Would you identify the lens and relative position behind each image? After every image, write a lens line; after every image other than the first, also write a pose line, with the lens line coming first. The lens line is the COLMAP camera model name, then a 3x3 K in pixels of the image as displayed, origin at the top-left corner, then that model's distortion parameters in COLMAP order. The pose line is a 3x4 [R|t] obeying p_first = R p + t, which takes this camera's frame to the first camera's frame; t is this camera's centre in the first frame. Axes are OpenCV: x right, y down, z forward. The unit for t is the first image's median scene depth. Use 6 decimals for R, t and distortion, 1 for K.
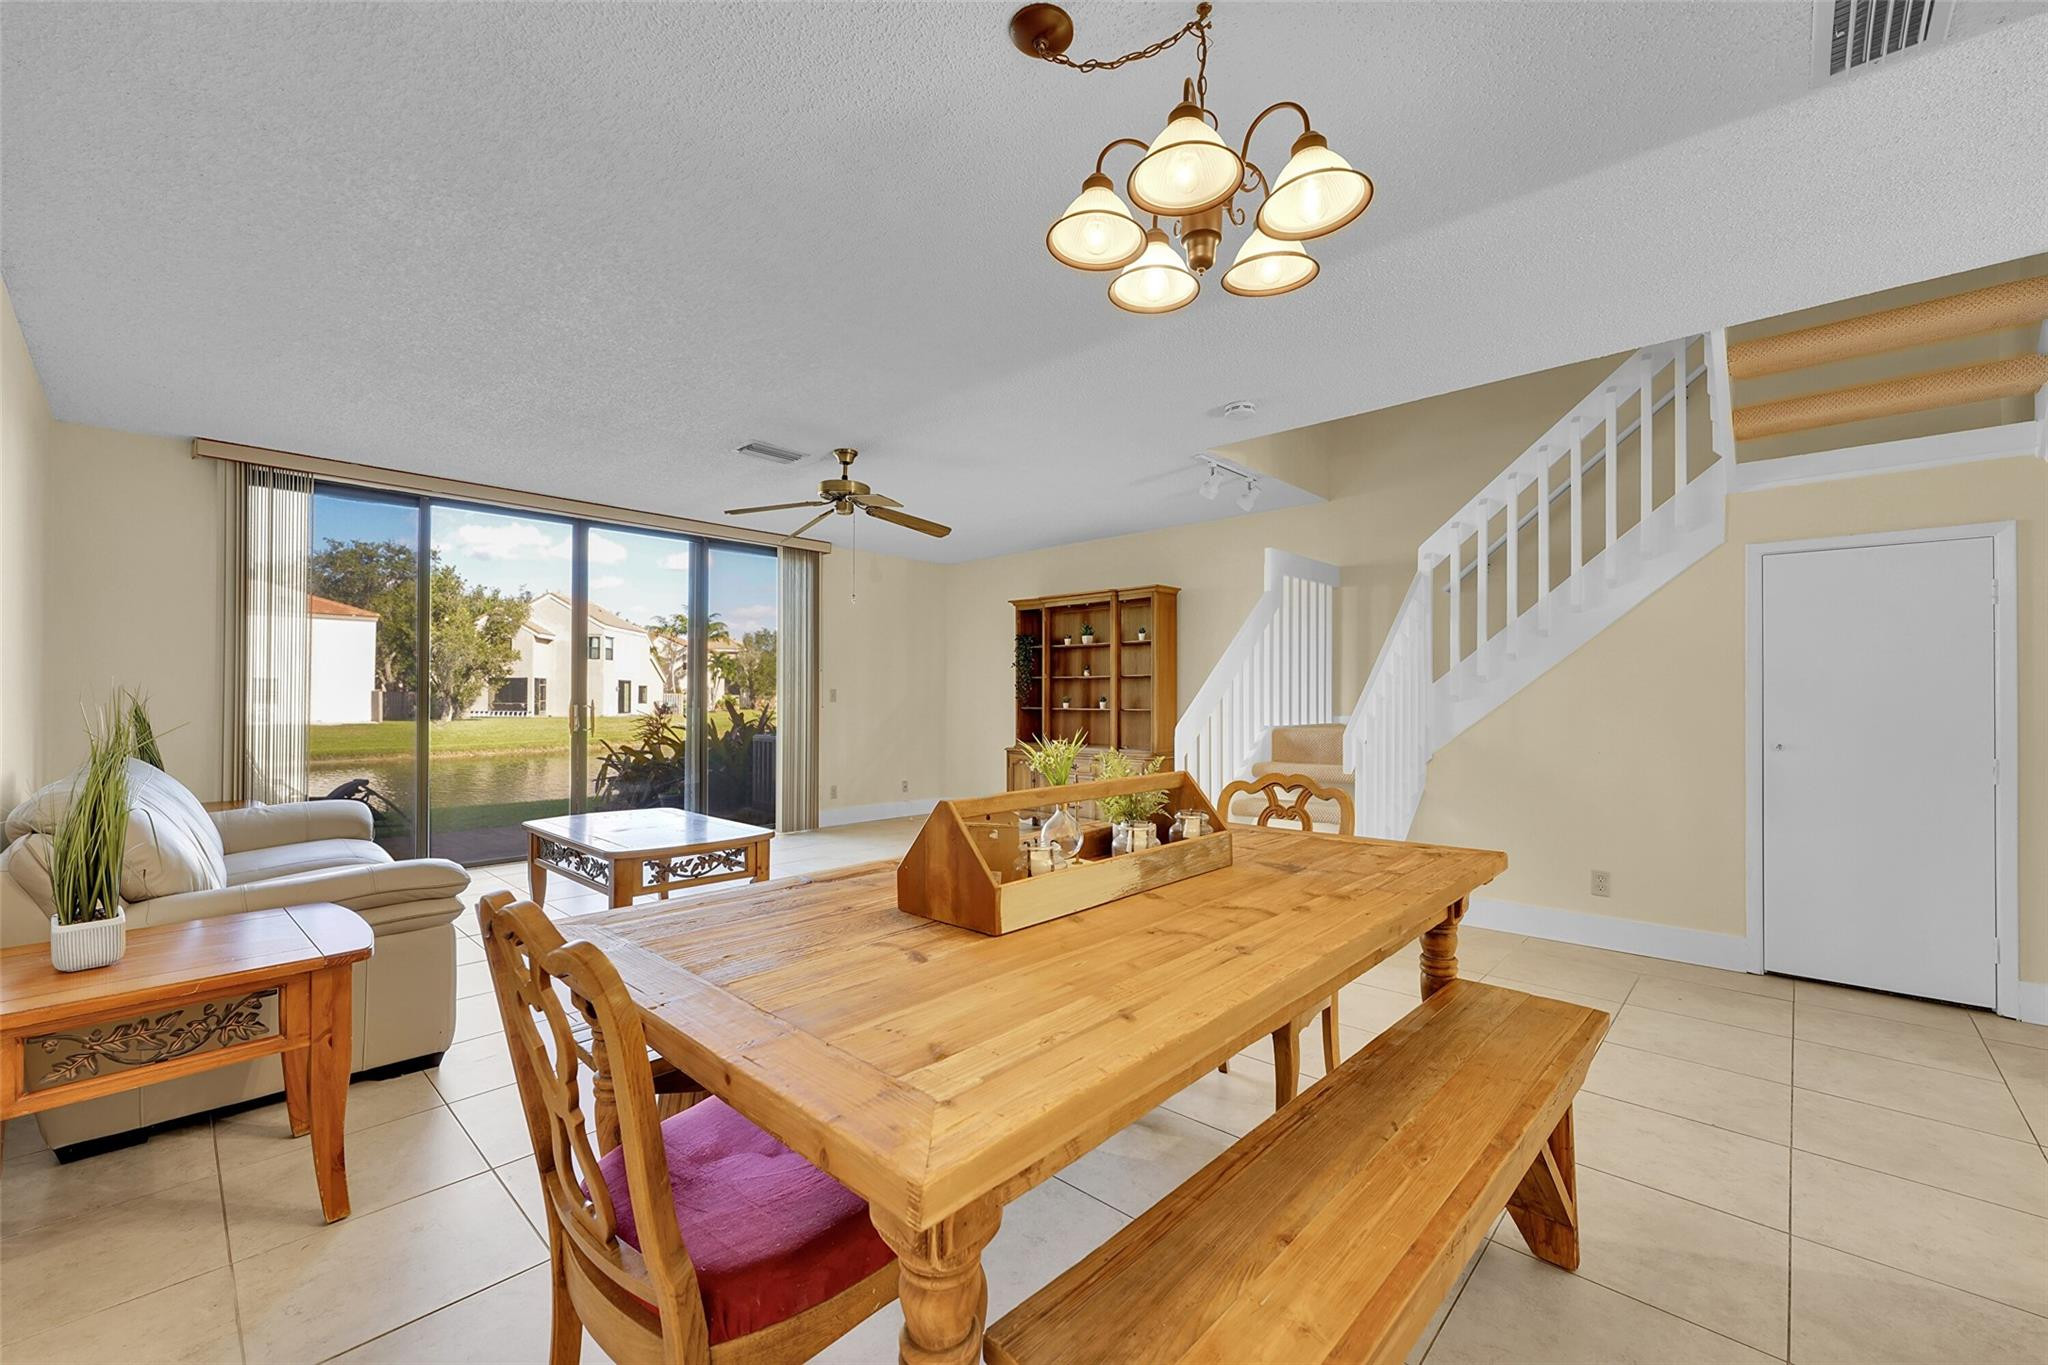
lens RADIAL K [[825.1, 0, 1021.0], [0, 825.1, 689.6], [0, 0, 1]] dist [0.000954, 0.000125]
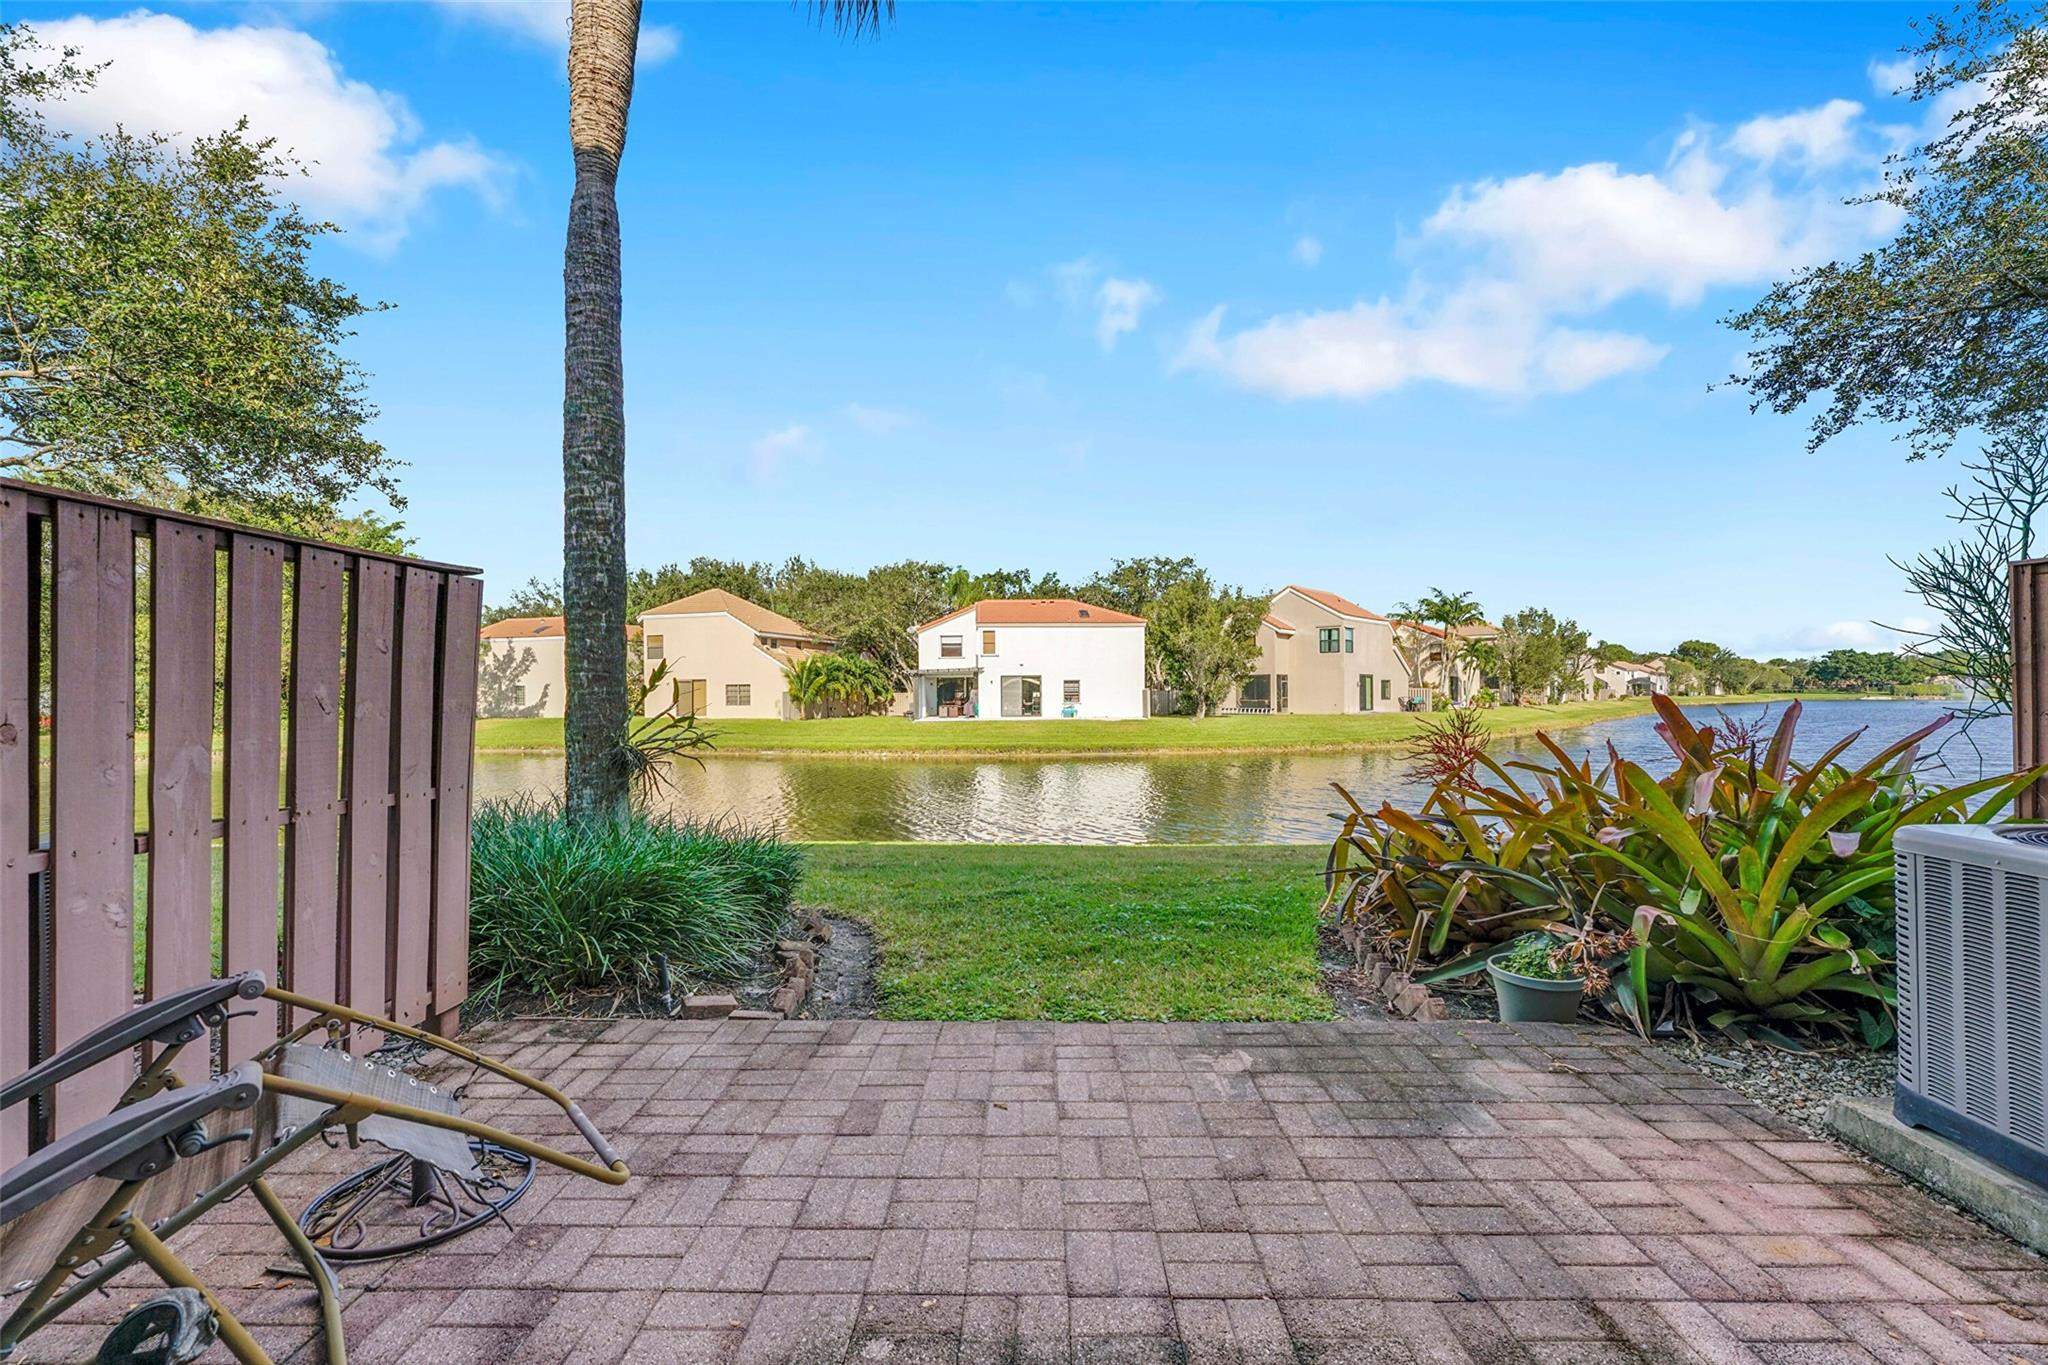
lens RADIAL K [[825.1, 0, 1025.0], [0, 825.1, 684.8], [0, 0, 1]] dist [0.000954, 0.000125]
pose [[0.668582, -0.019807, -0.743375, -0.065094], [0.019302, 0.999771, -0.009279, 0.001763], [0.743388, -0.008145, 0.668811, 0.130825]]
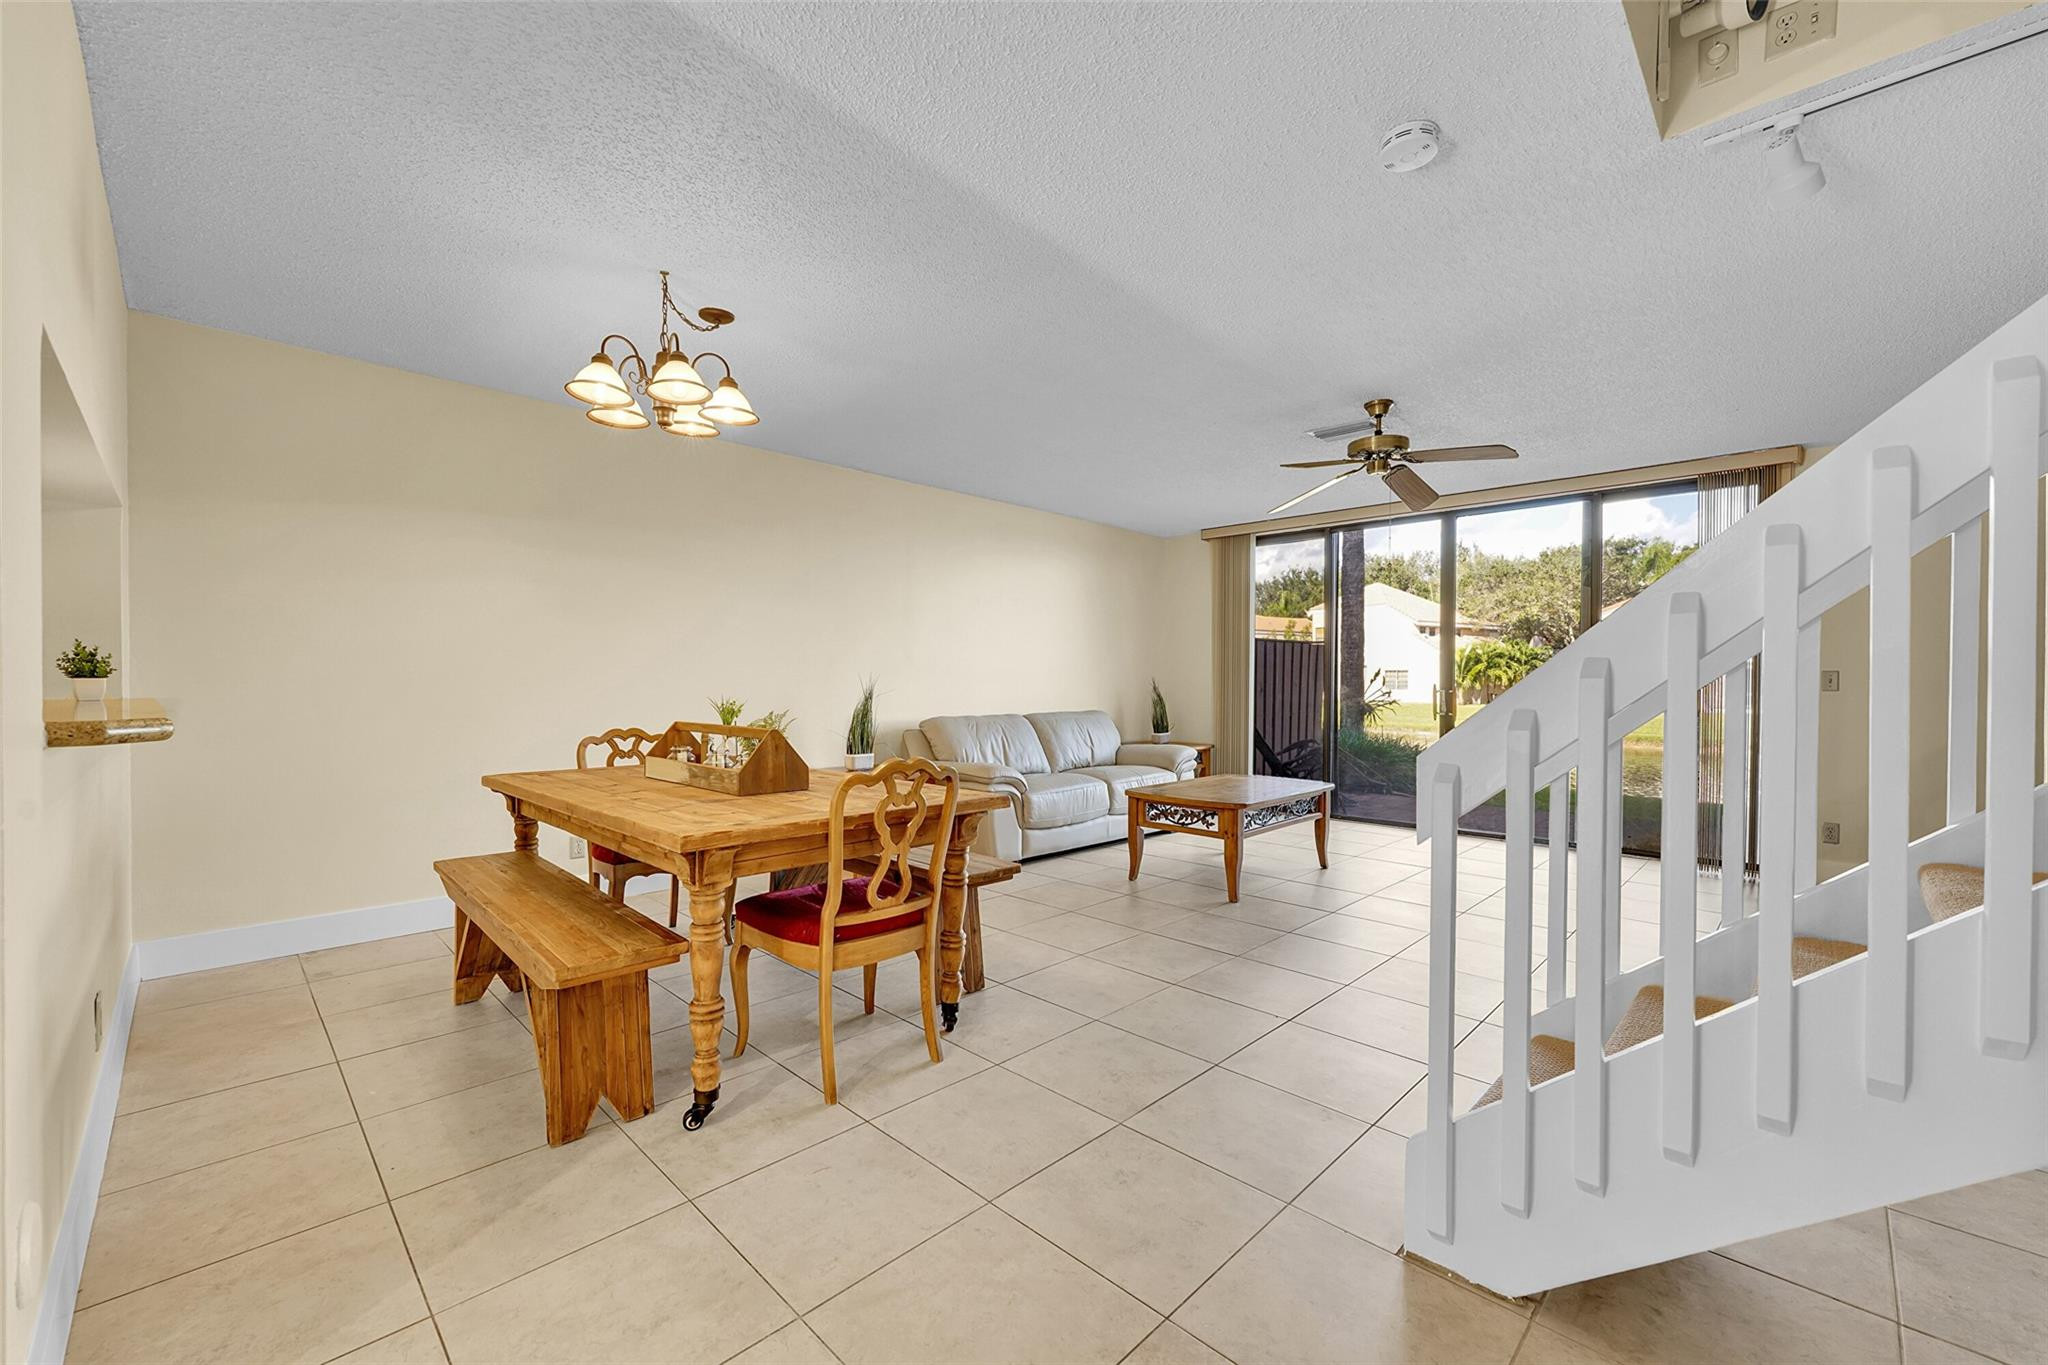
lens RADIAL K [[825.1, 0, 1015.8], [0, 825.1, 688.3], [0, 0, 1]] dist [0.000954, 0.000125]
pose [[-0.030228, 0.006033, -0.999525, 0.072827], [0.002501, 0.999979, 0.005960, 0.001187], [0.999540, -0.002319, -0.030243, 0.067486]]
